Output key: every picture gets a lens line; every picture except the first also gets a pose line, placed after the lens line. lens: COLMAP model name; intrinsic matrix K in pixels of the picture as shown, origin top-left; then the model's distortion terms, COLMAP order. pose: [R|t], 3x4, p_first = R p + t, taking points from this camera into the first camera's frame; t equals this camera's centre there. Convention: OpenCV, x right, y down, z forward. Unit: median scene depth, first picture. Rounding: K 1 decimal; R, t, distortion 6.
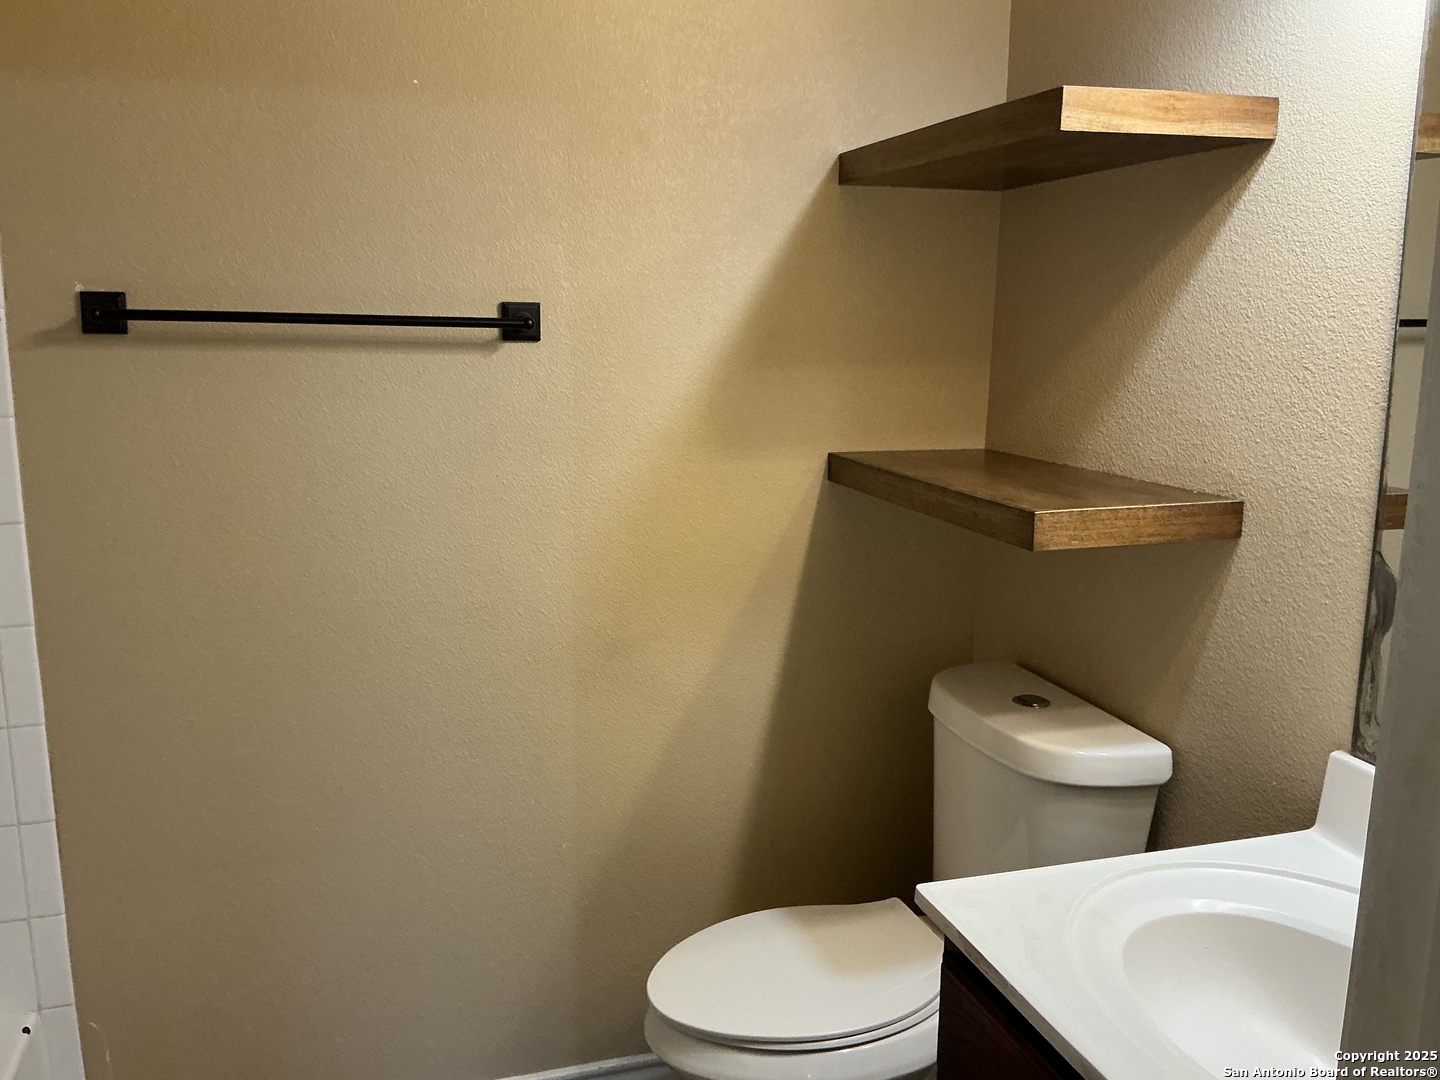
lens RADIAL K [[1193.5, 0, 720.0], [0, 1193.5, 540.0], [0, 0, 1]] dist [0.132779, -0.259908]
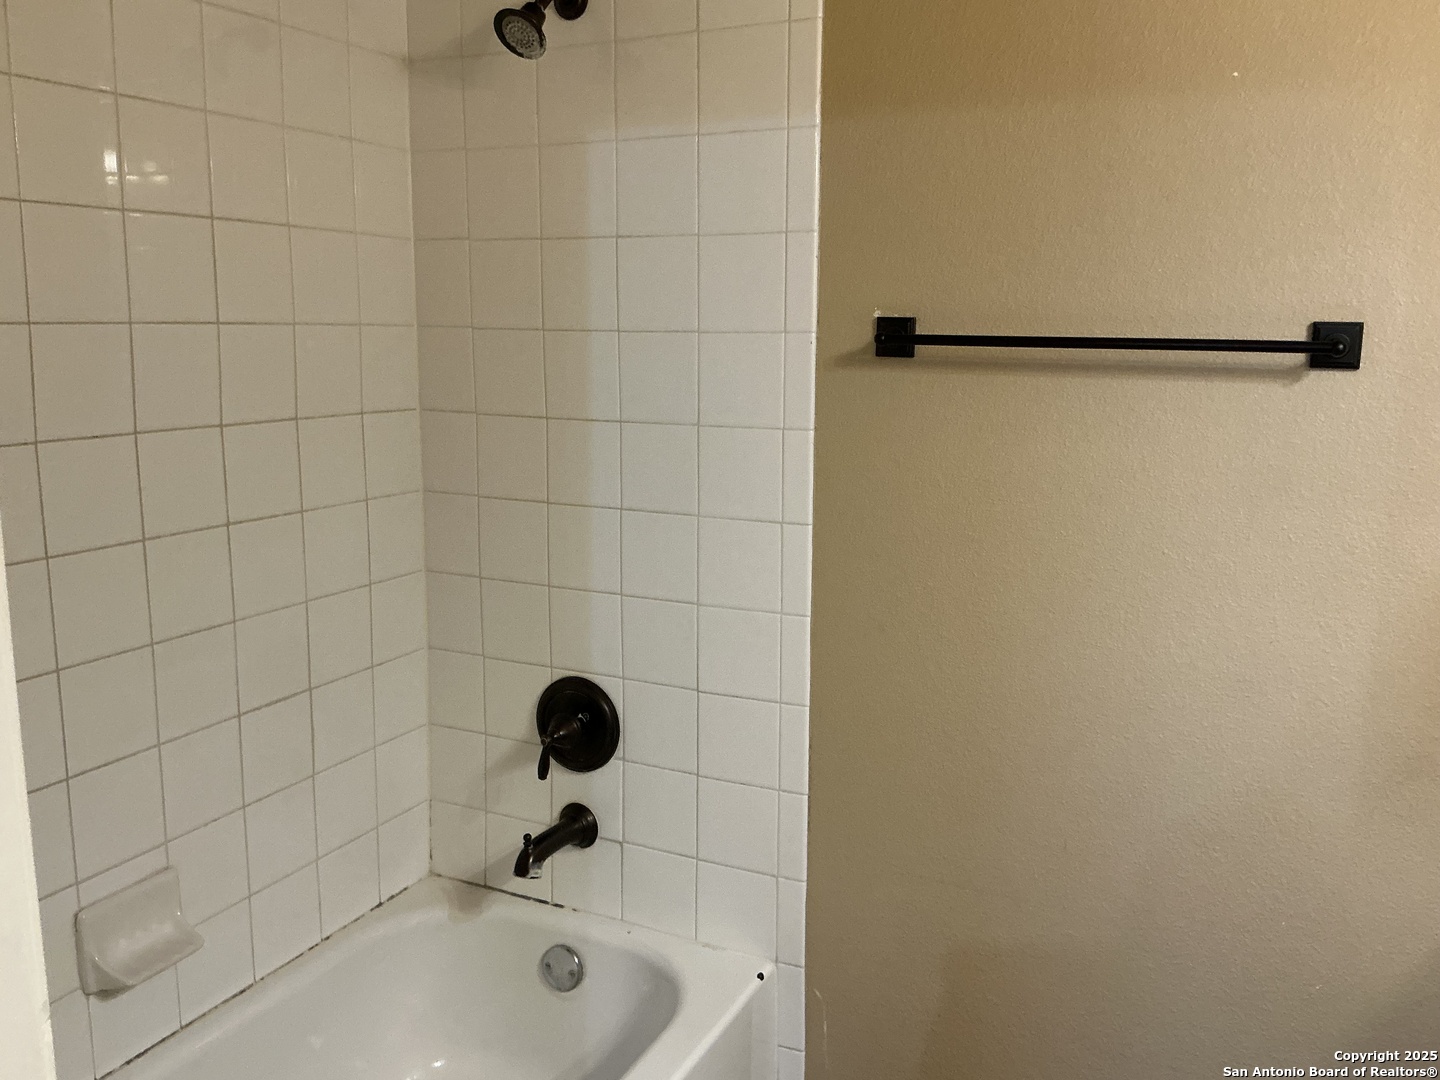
lens RADIAL K [[1193.5, 0, 720.0], [0, 1193.5, 540.0], [0, 0, 1]] dist [0.132779, -0.259908]
pose [[0.727270, 0.116436, -0.676403, 0.104791], [-0.132357, 0.990800, 0.028245, -0.018214], [0.673469, 0.068985, 0.735990, 0.119177]]
